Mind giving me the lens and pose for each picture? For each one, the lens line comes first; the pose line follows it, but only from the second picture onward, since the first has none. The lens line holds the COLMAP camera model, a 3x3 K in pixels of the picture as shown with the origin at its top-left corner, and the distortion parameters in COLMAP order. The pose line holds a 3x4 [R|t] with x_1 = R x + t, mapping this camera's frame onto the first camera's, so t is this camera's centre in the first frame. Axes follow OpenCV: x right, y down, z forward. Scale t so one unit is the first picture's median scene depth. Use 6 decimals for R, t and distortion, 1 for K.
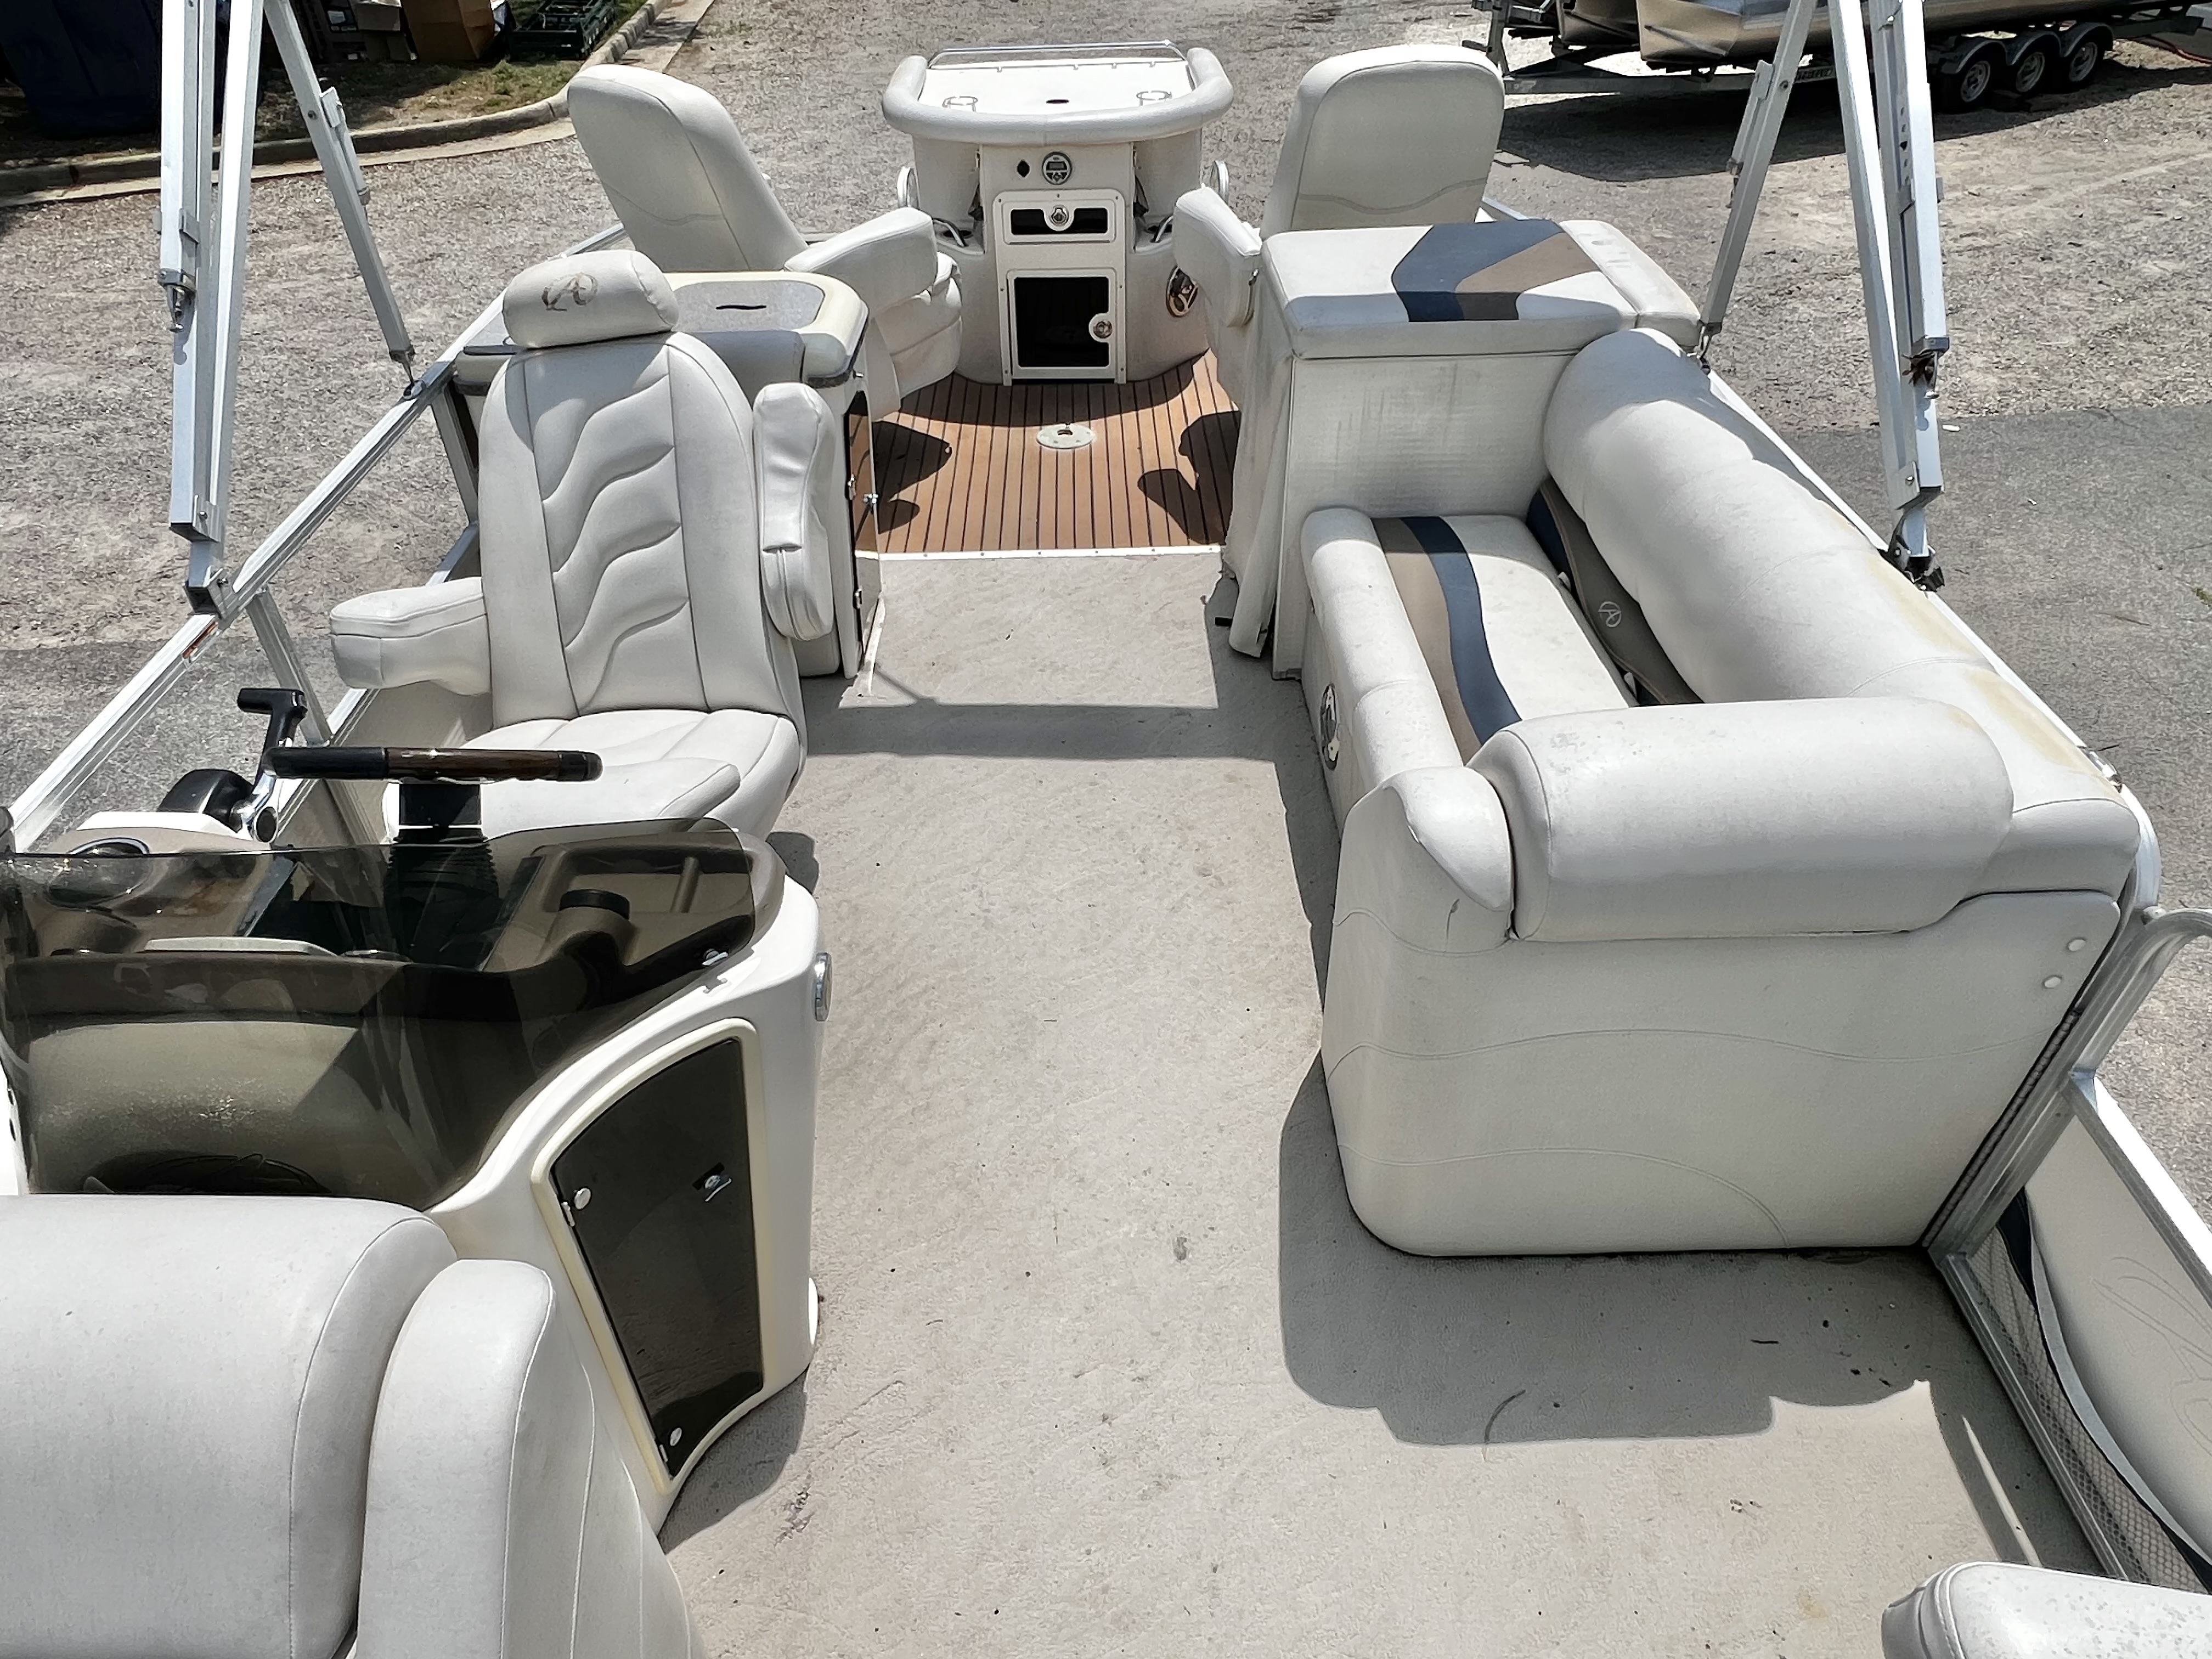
lens RADIAL K [[1375.5, 0, 1086.2], [0, 1375.5, 832.6], [0, 0, 1]] dist [-0.003093, 0.001277]
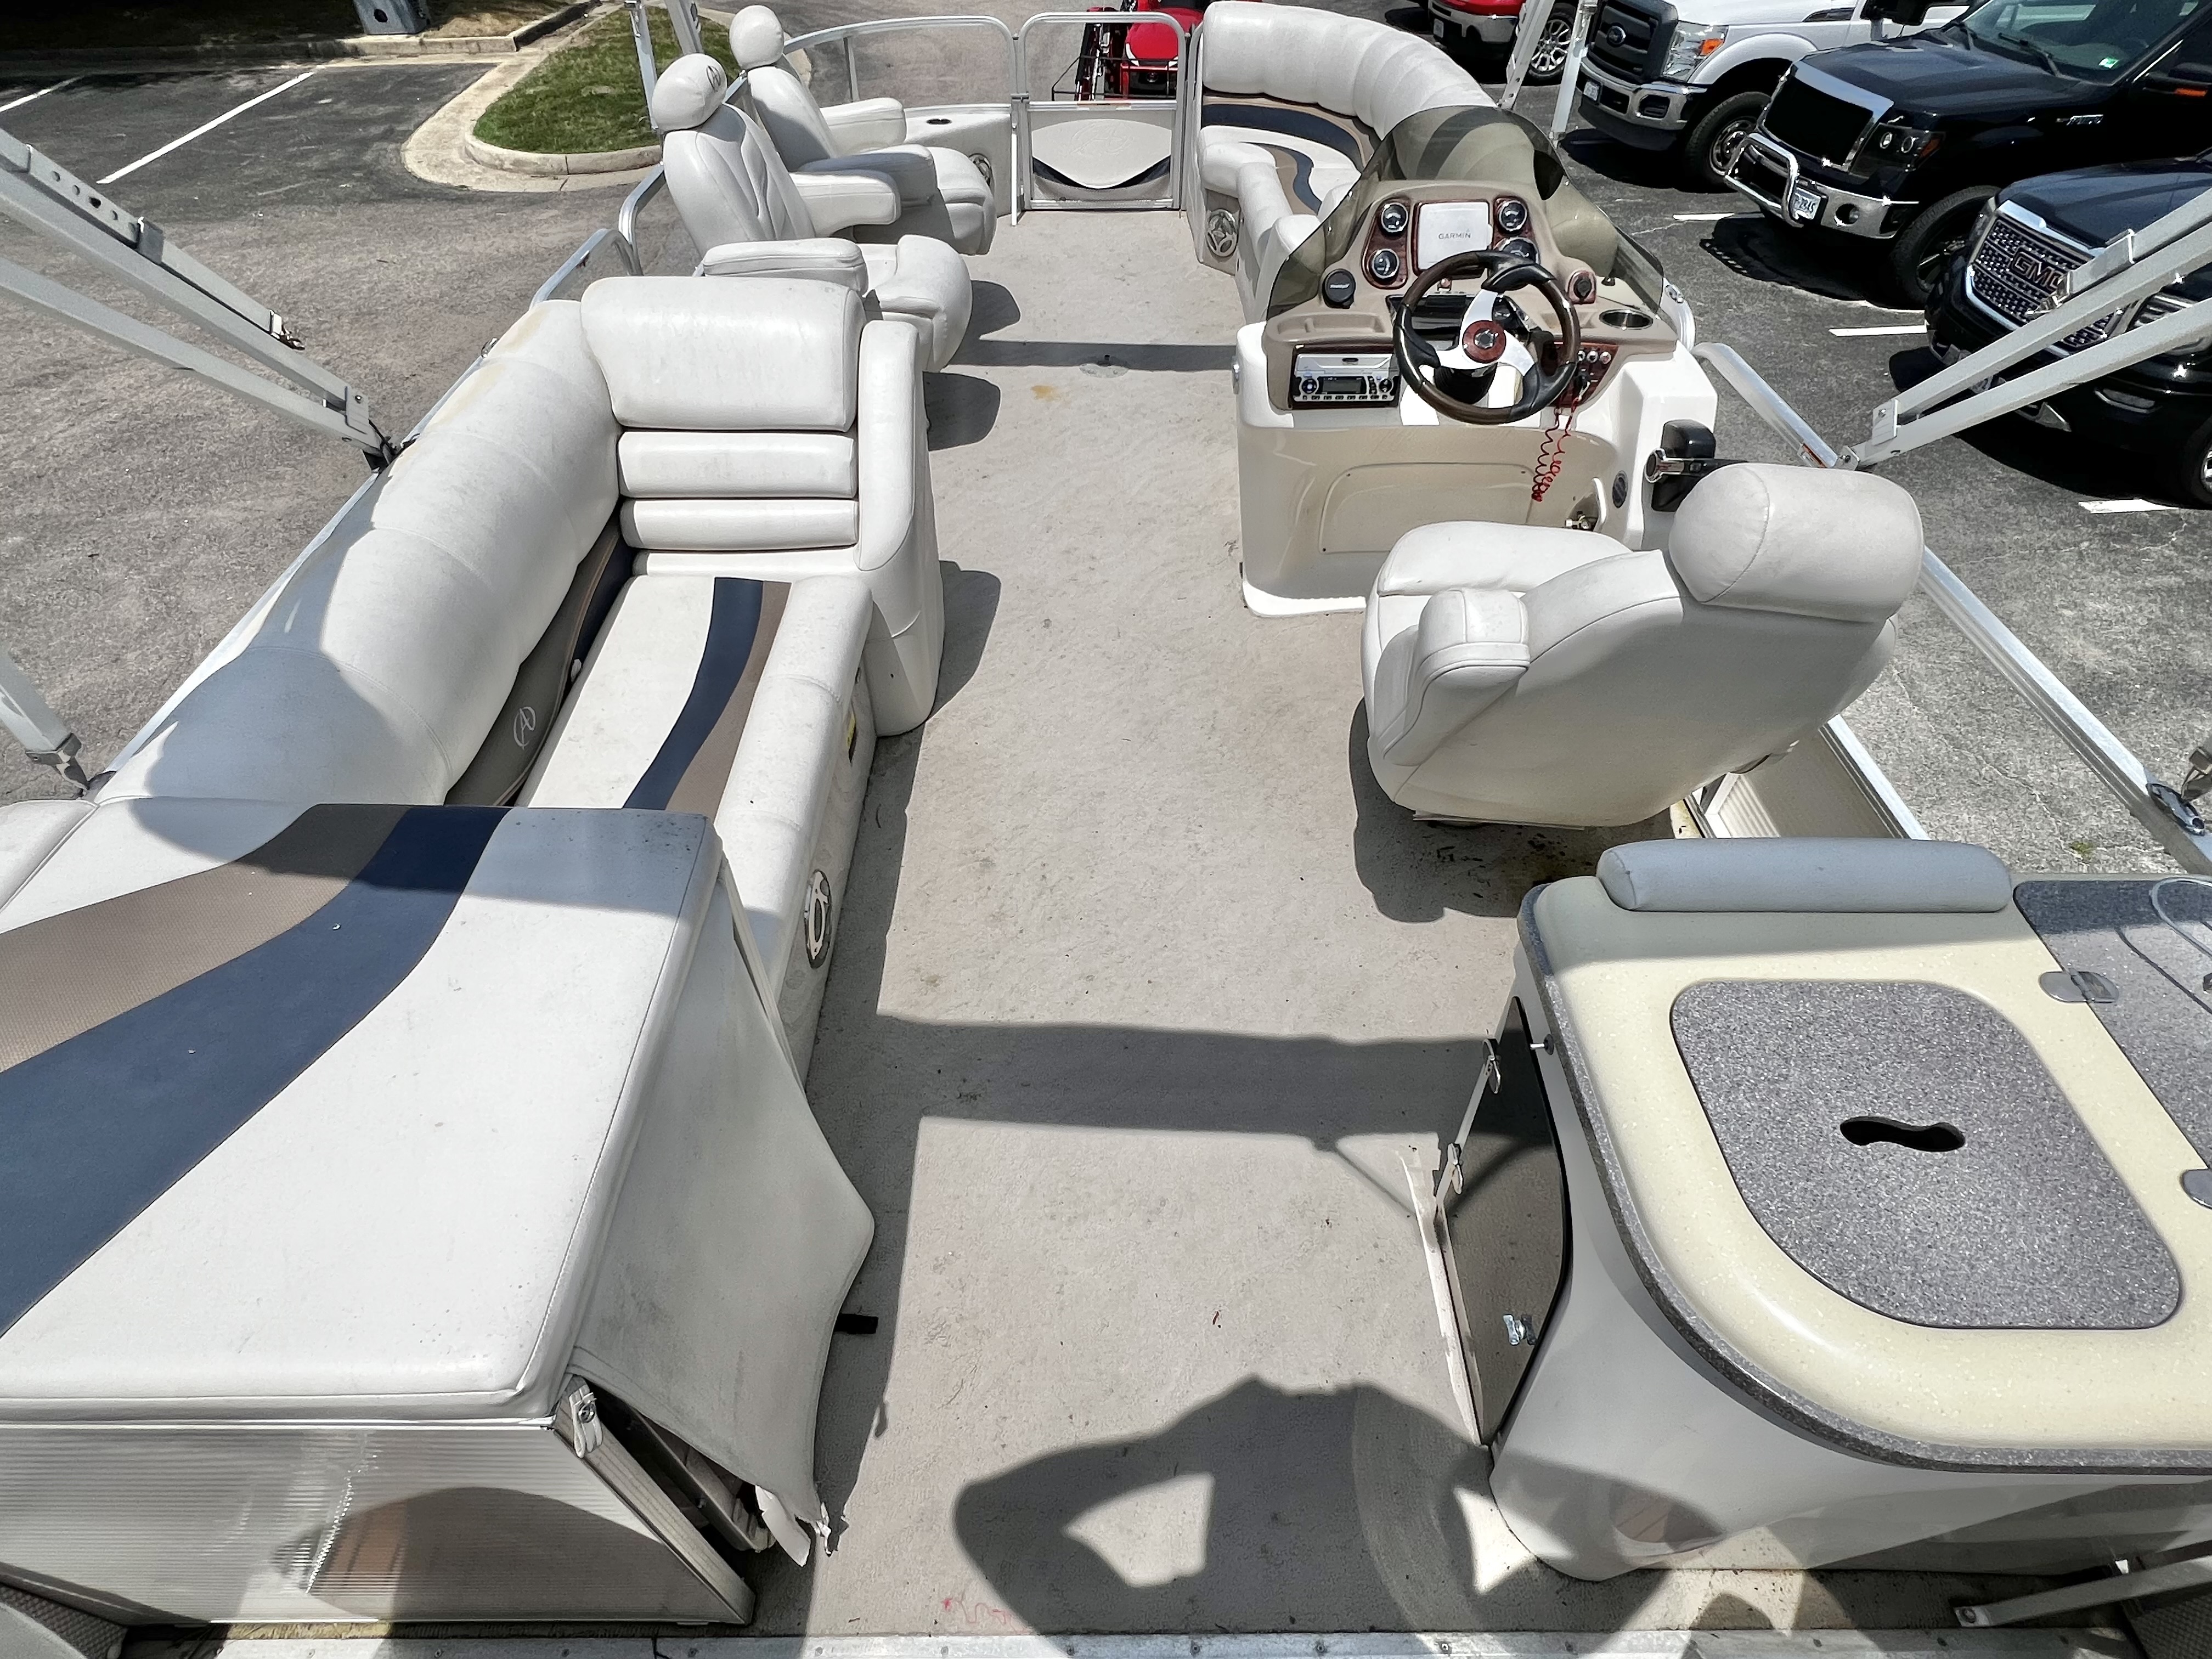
lens RADIAL K [[1120.9, 0, 1098.2], [0, 1120.9, 827.4], [0, 0, 1]] dist [-0.002857, 0.001199]
pose [[-0.999933, 0.001900, 0.011392, -0.005928], [0.011520, 0.093700, 0.995534, -0.546068], [0.000824, 0.995599, -0.093715, 0.696041]]
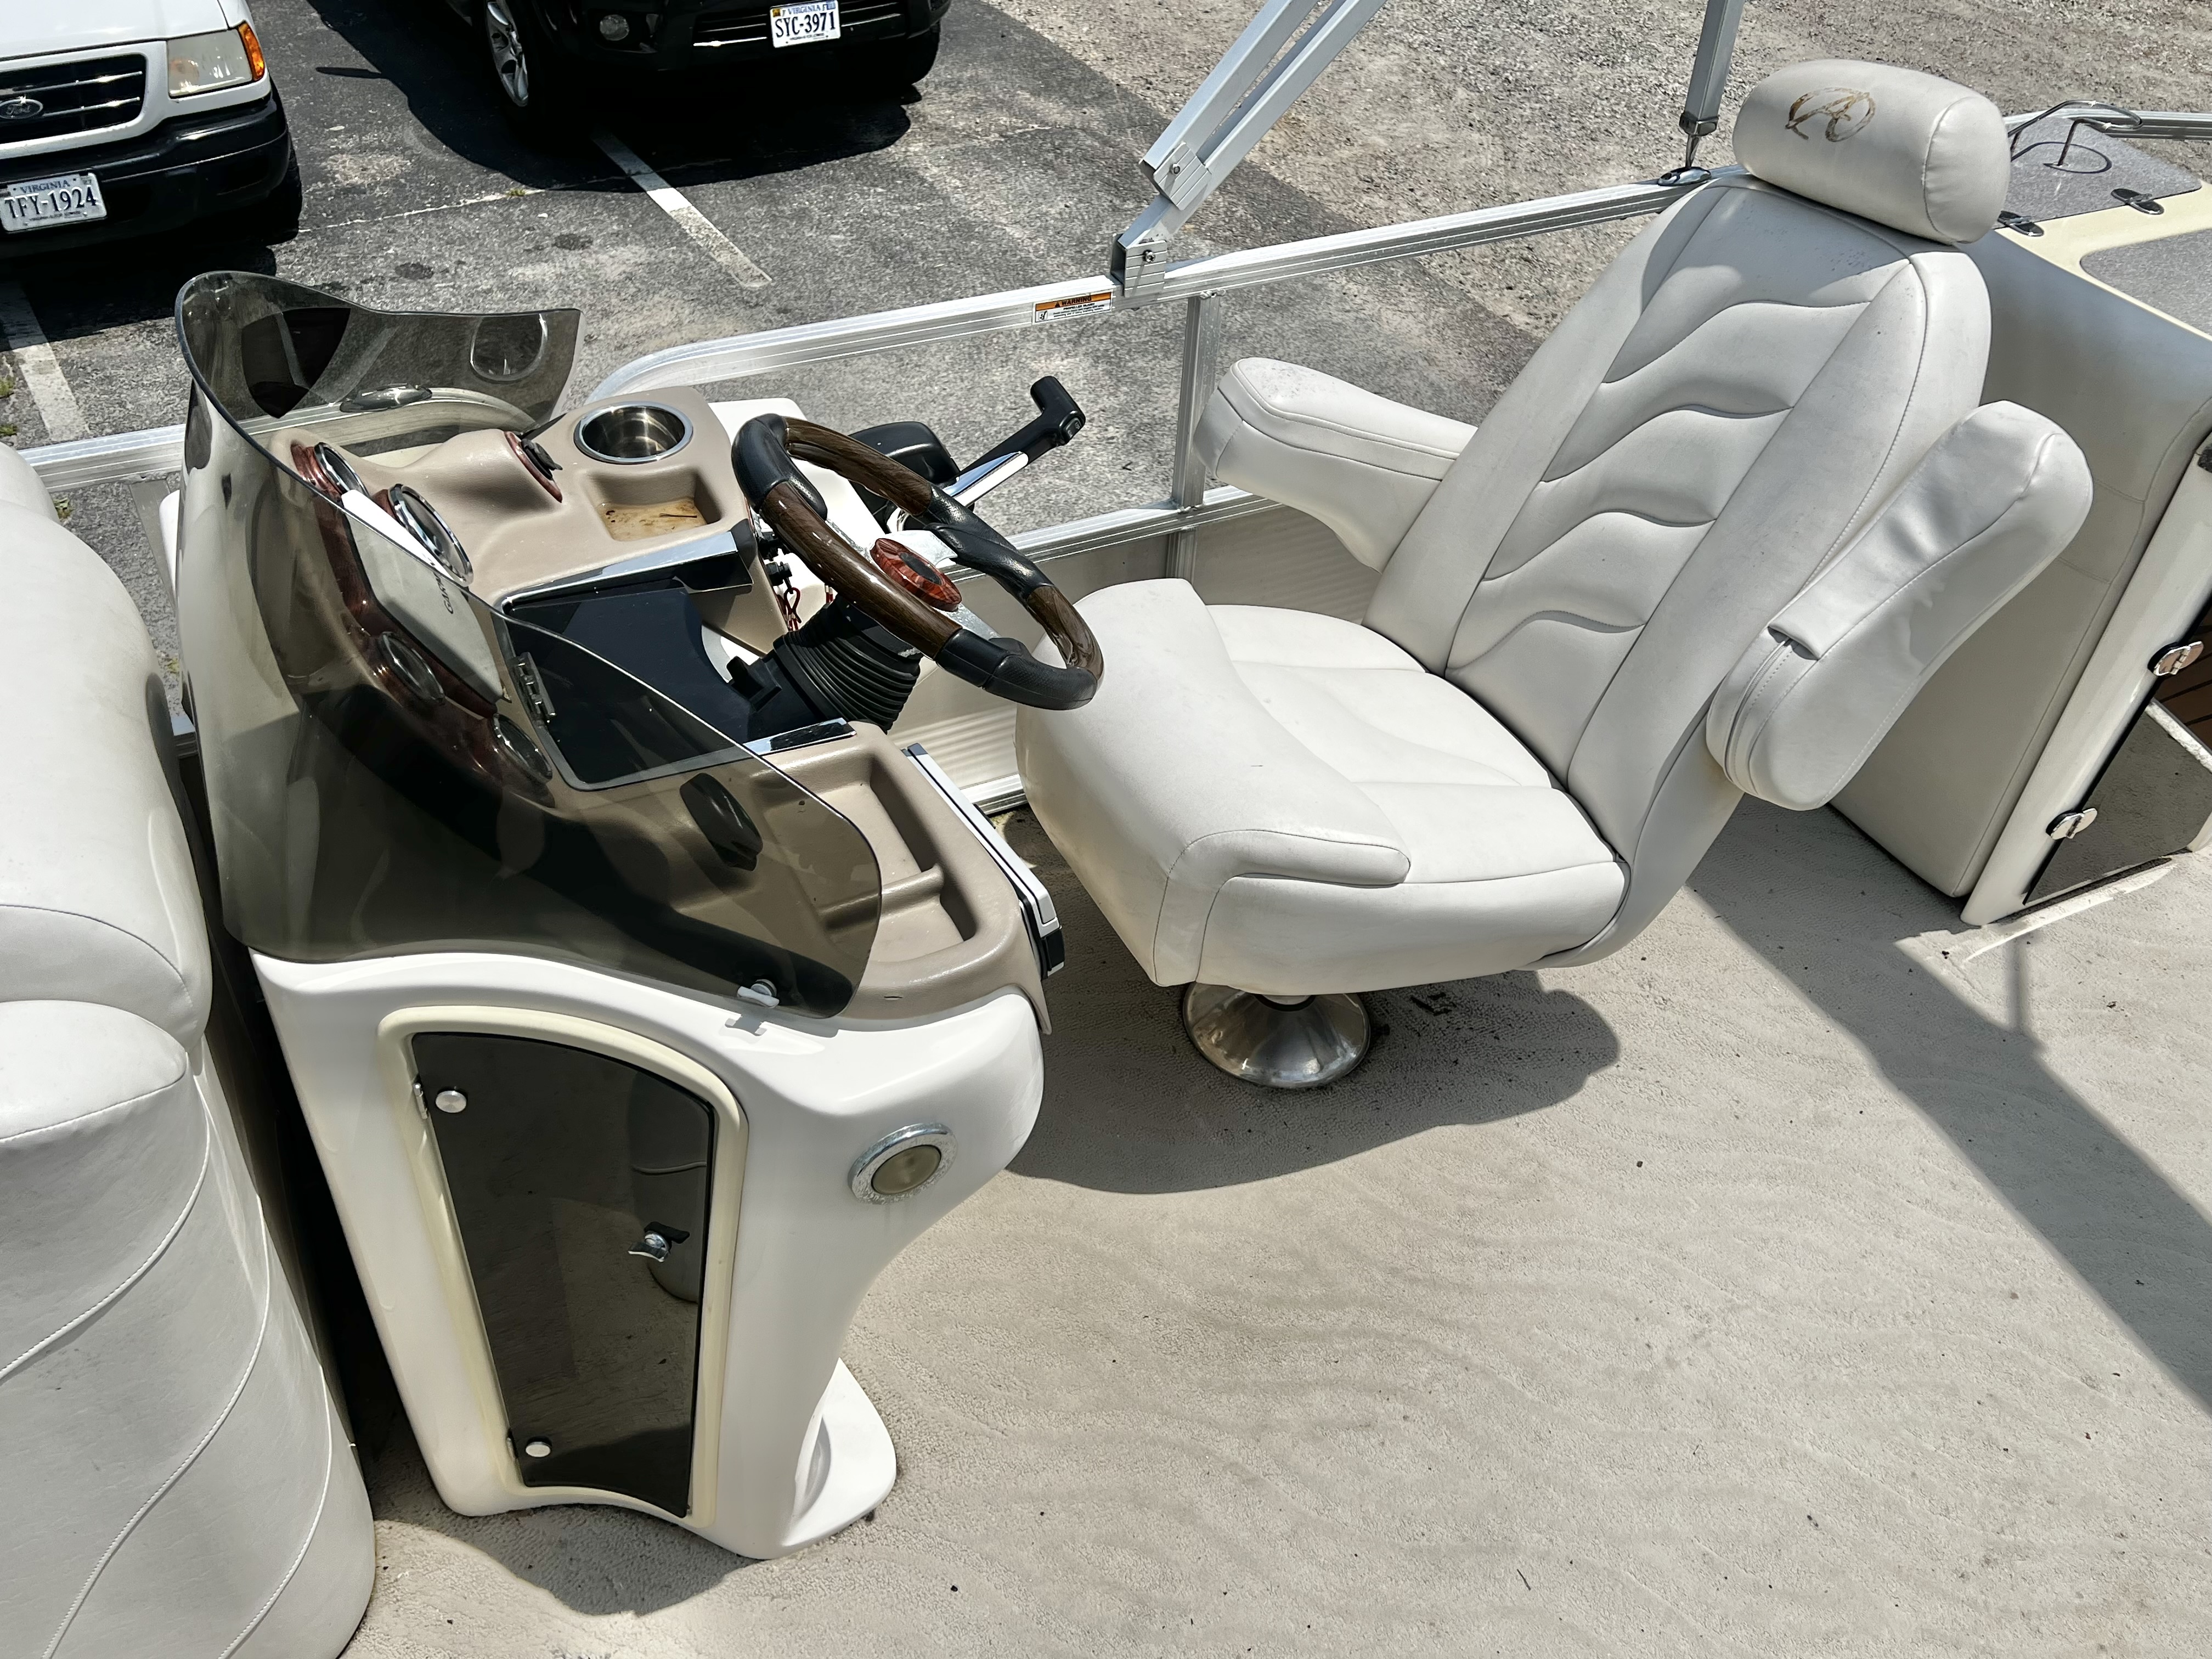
lens RADIAL K [[1824.1, 0, 1134.3], [0, 1824.1, 826.2], [0, 0, 1]] dist [0.061984, -0.069096]
pose [[0.452690, 0.615222, -0.645425, 0.112637], [-0.613408, 0.740215, 0.275343, -0.111950], [0.647150, 0.271264, 0.712470, 0.175260]]
